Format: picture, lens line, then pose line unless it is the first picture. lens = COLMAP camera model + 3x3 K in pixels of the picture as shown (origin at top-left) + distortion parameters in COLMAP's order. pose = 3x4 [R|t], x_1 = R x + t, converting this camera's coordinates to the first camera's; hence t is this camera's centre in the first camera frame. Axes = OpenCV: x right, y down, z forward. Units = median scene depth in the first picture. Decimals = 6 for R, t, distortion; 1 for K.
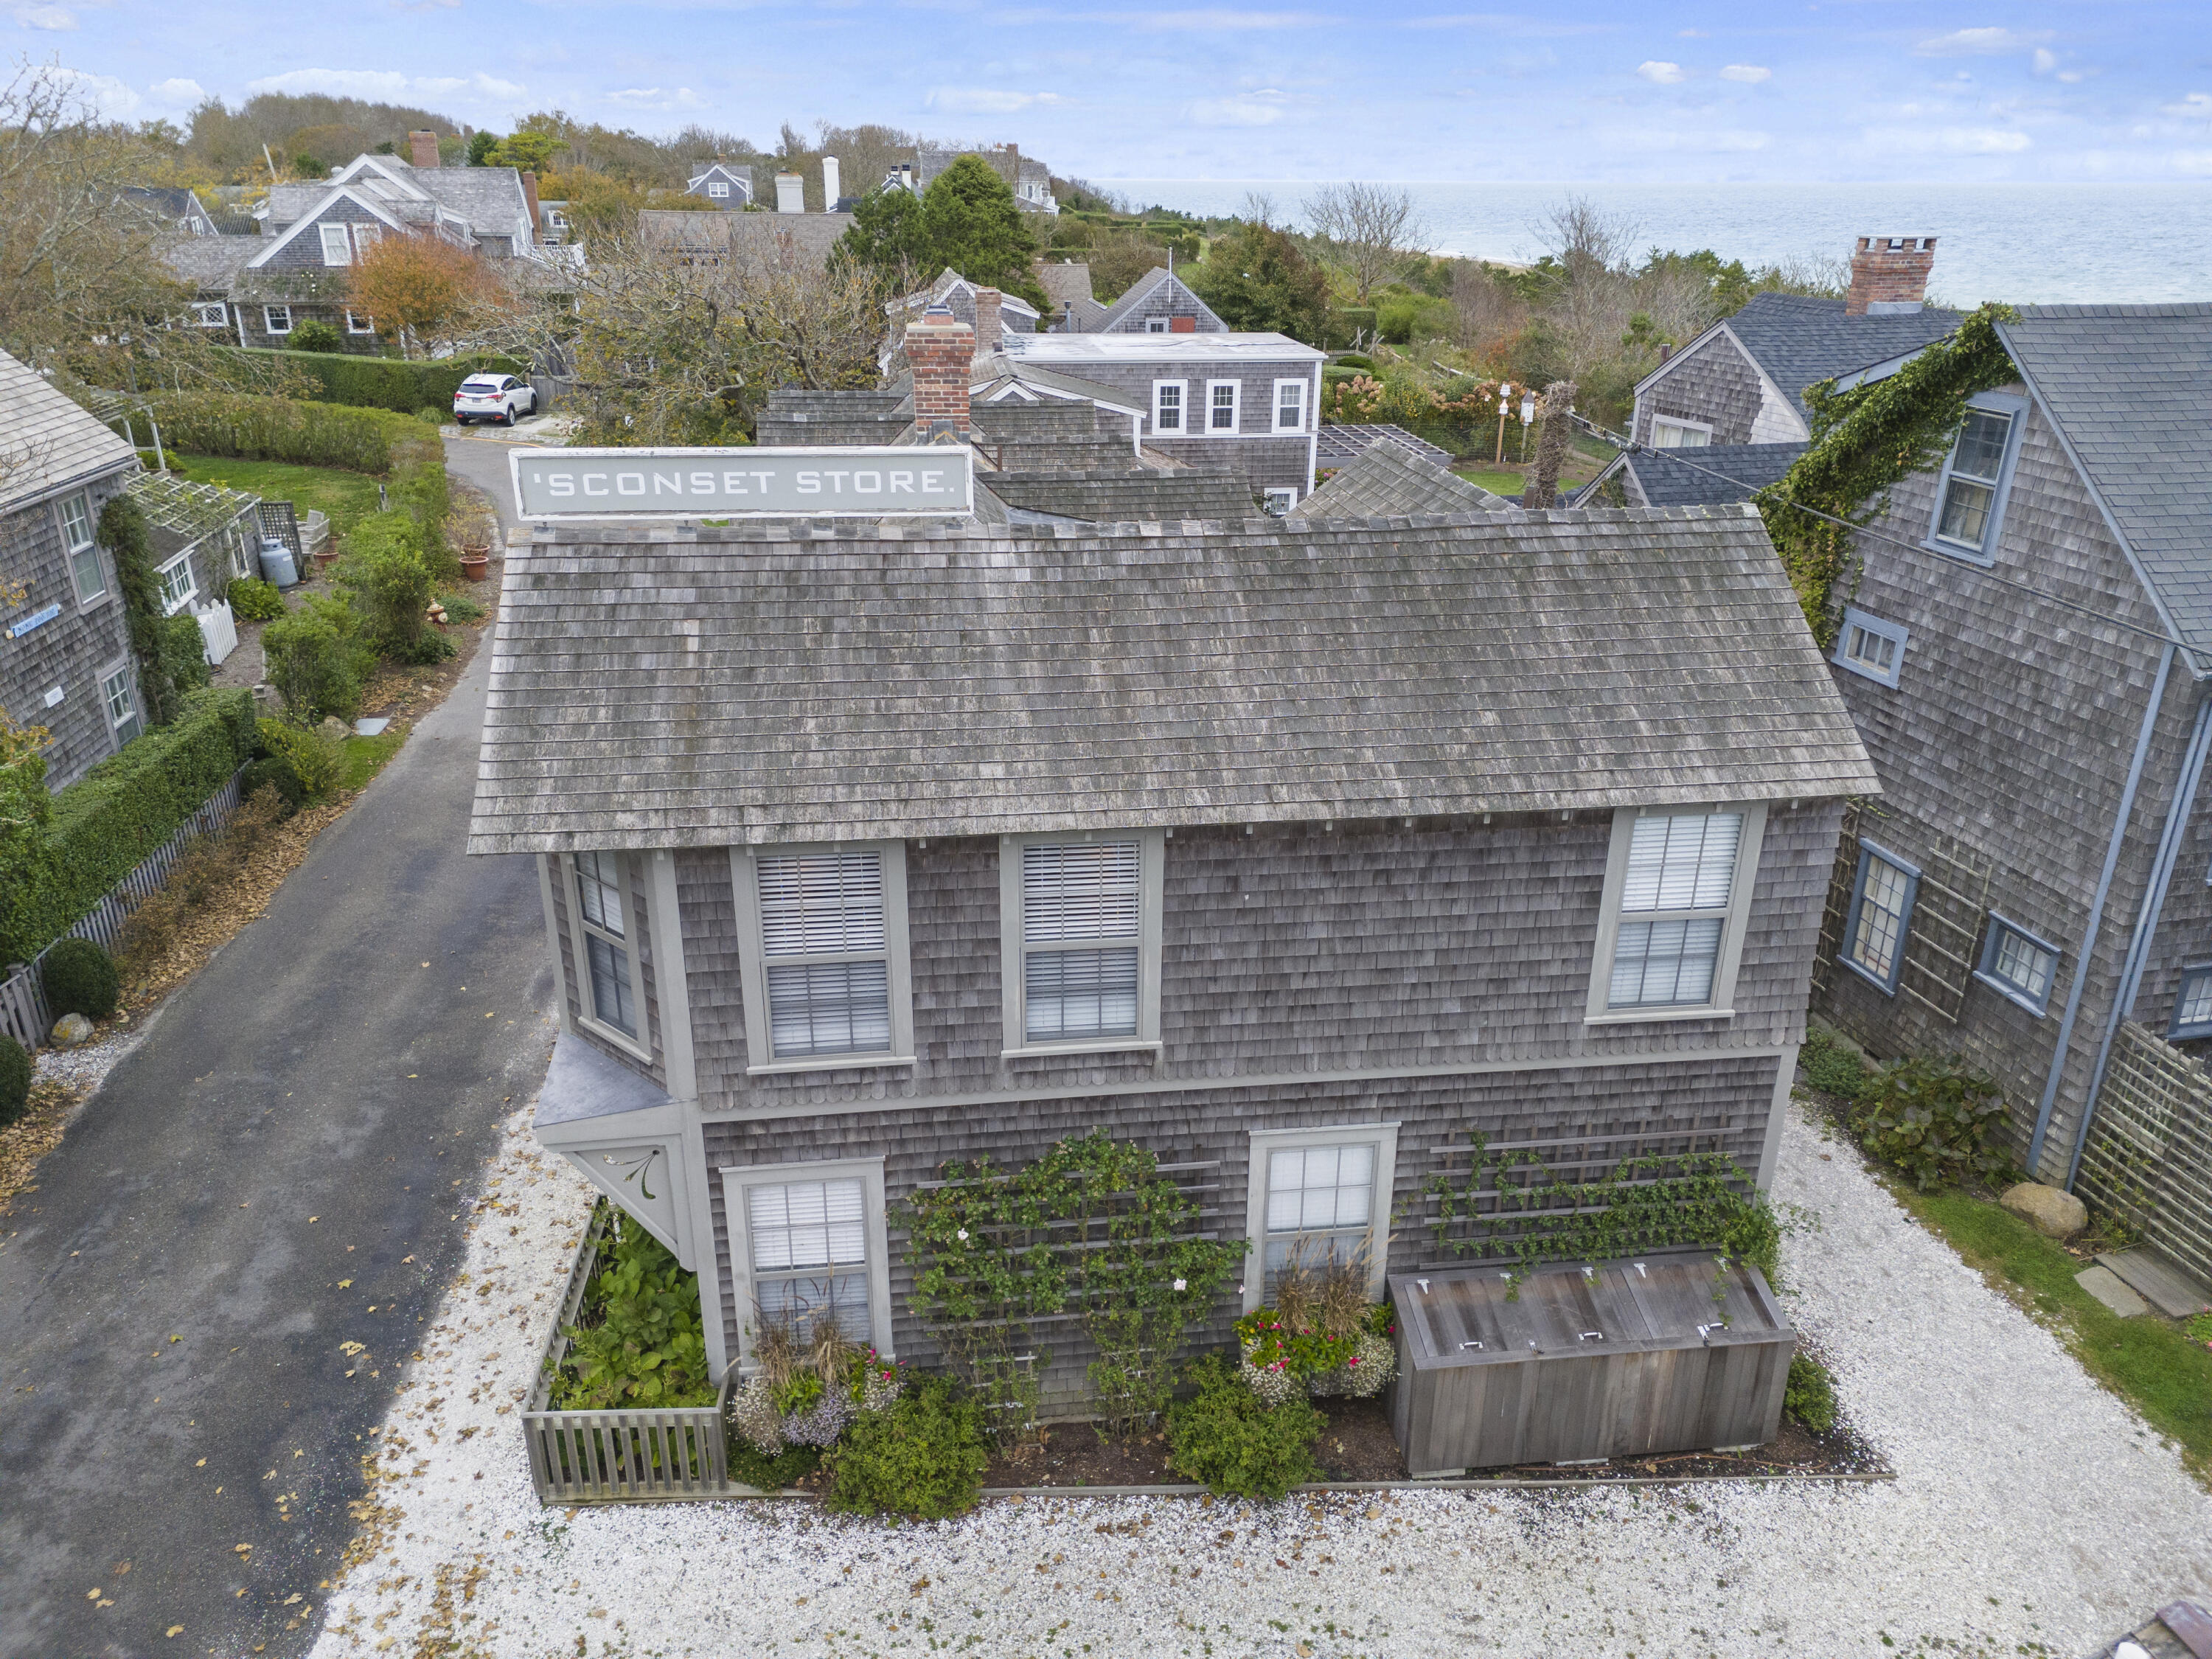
lens RADIAL K [[1533.8, 0, 1109.5], [0, 1533.8, 813.8], [0, 0, 1]] dist [0.062829, -0.052740]
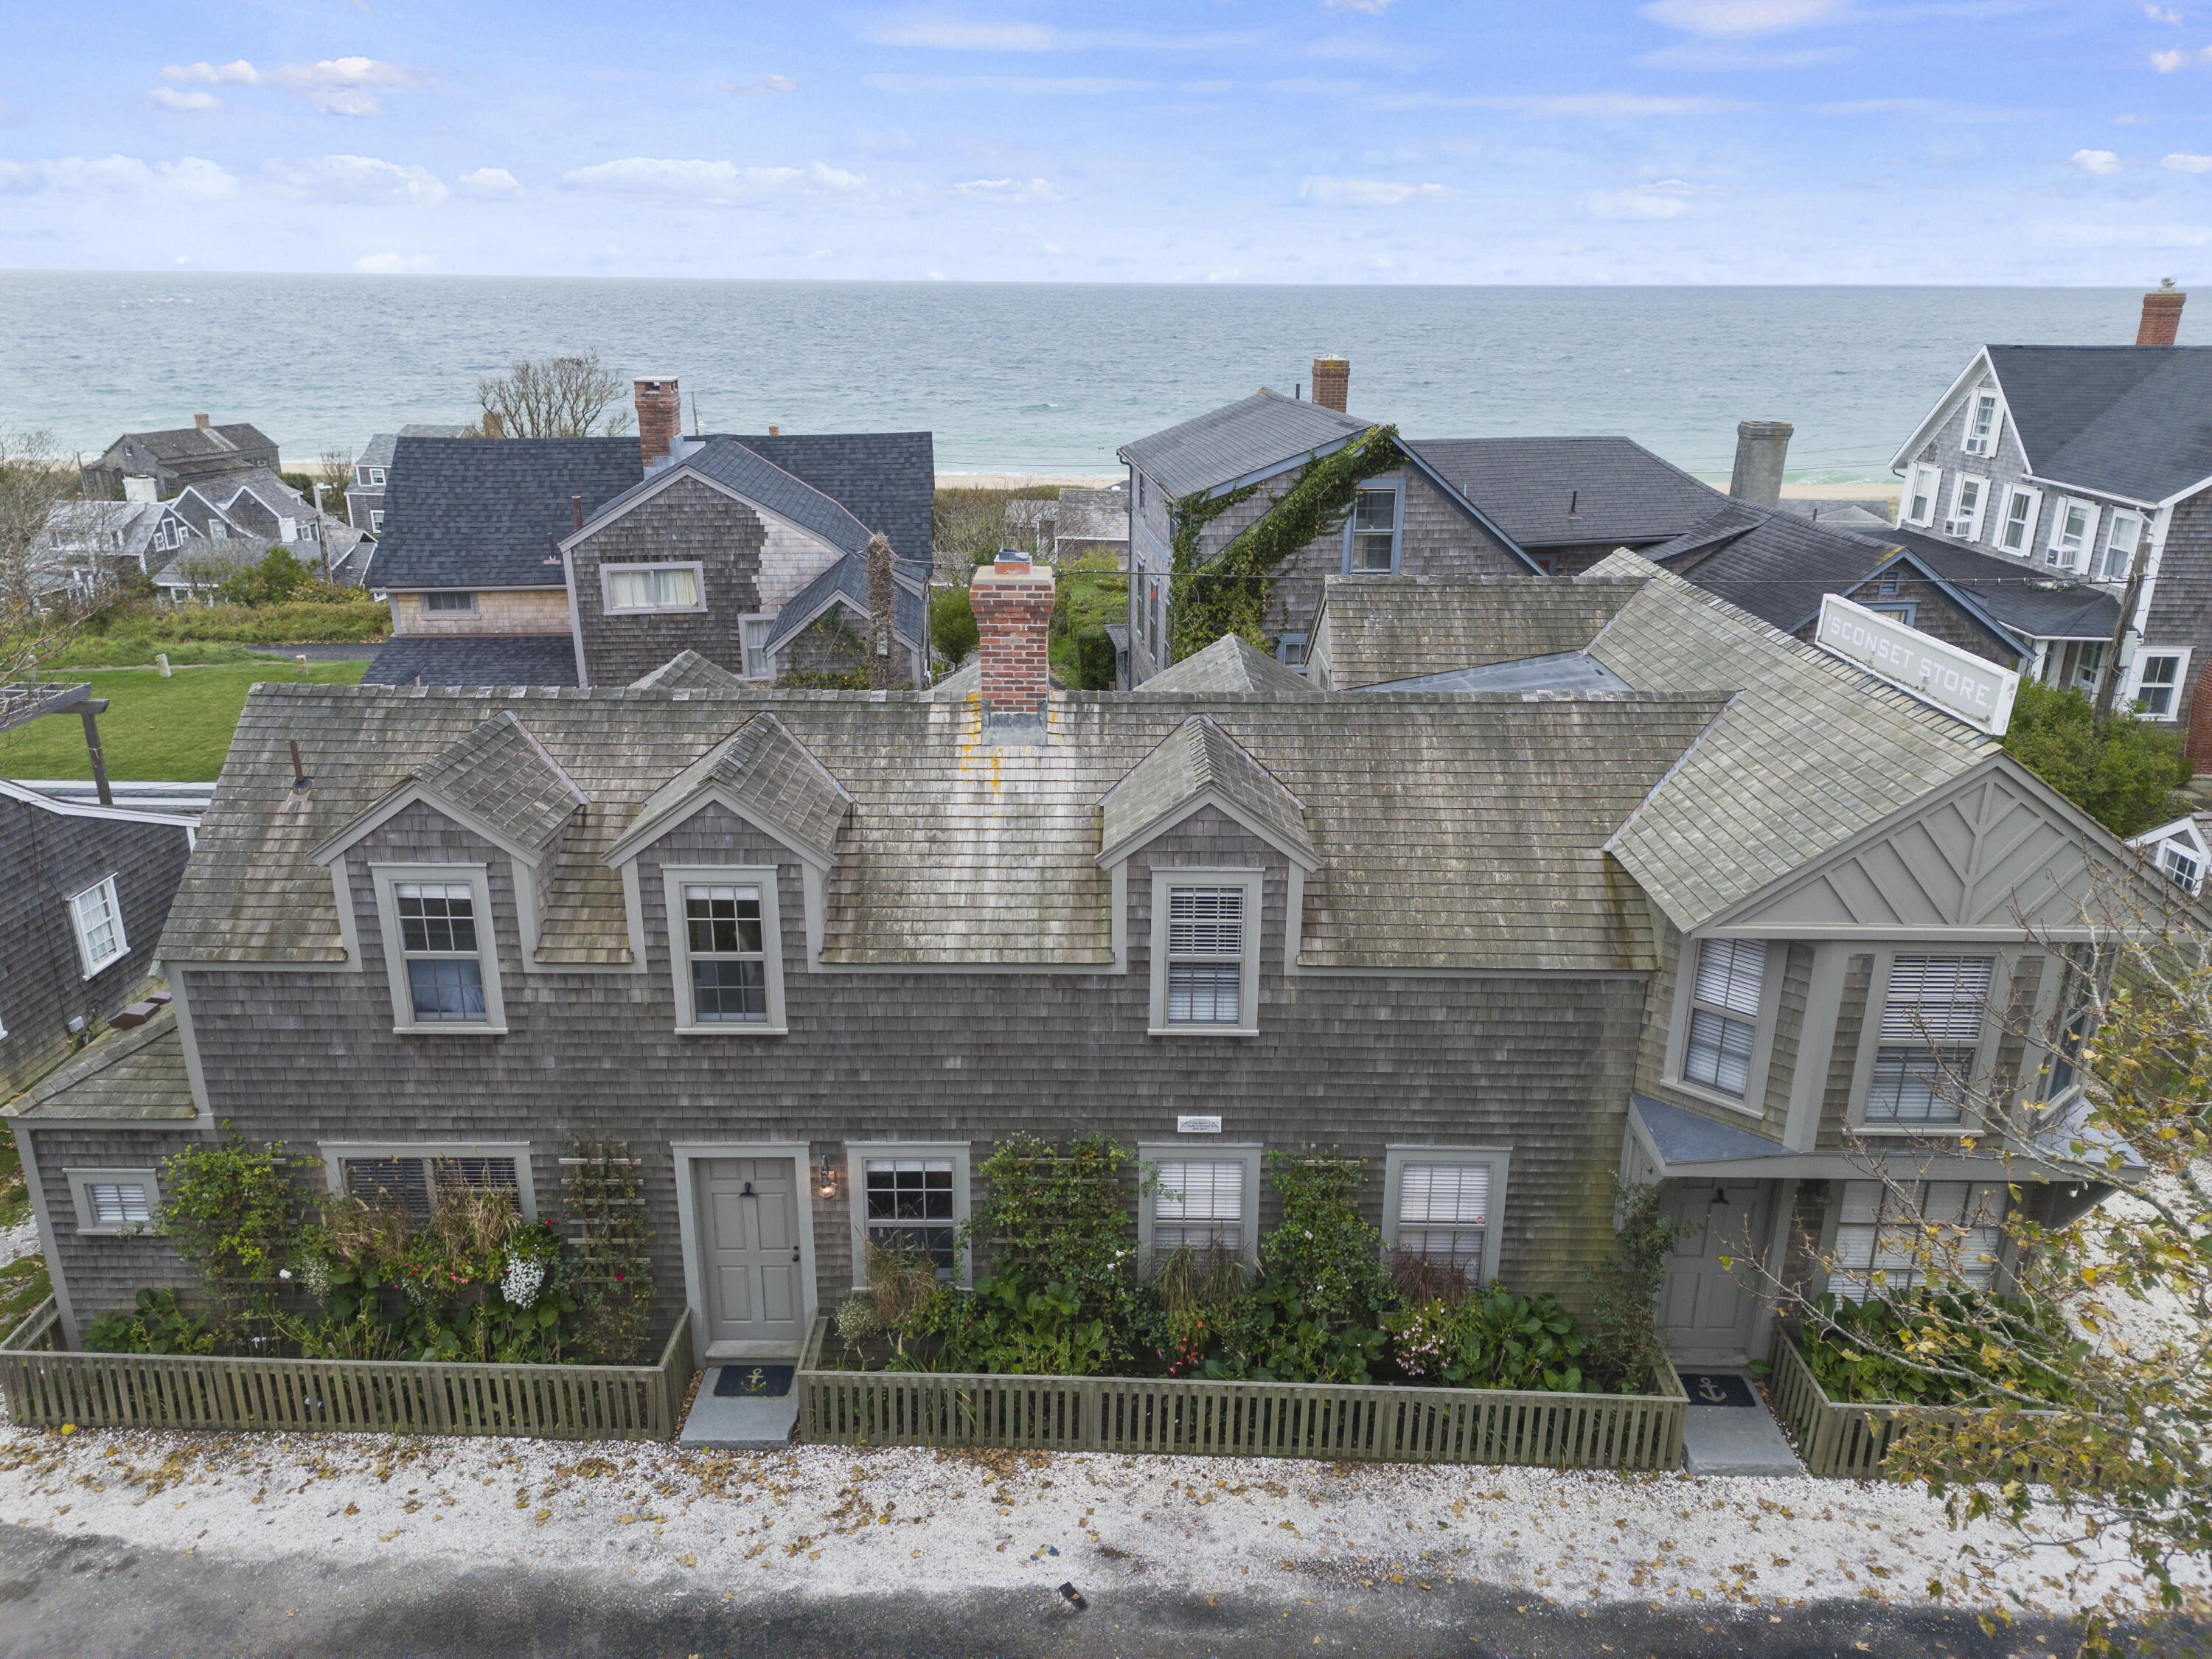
lens RADIAL K [[1533.8, 0, 1094.3], [0, 1533.8, 831.2], [0, 0, 1]] dist [0.062829, -0.052740]
pose [[0.146572, -0.340771, 0.928651, -1.399245], [0.371939, 0.888886, 0.267475, -0.613306], [-0.916612, 0.306197, 0.257032, 1.231236]]
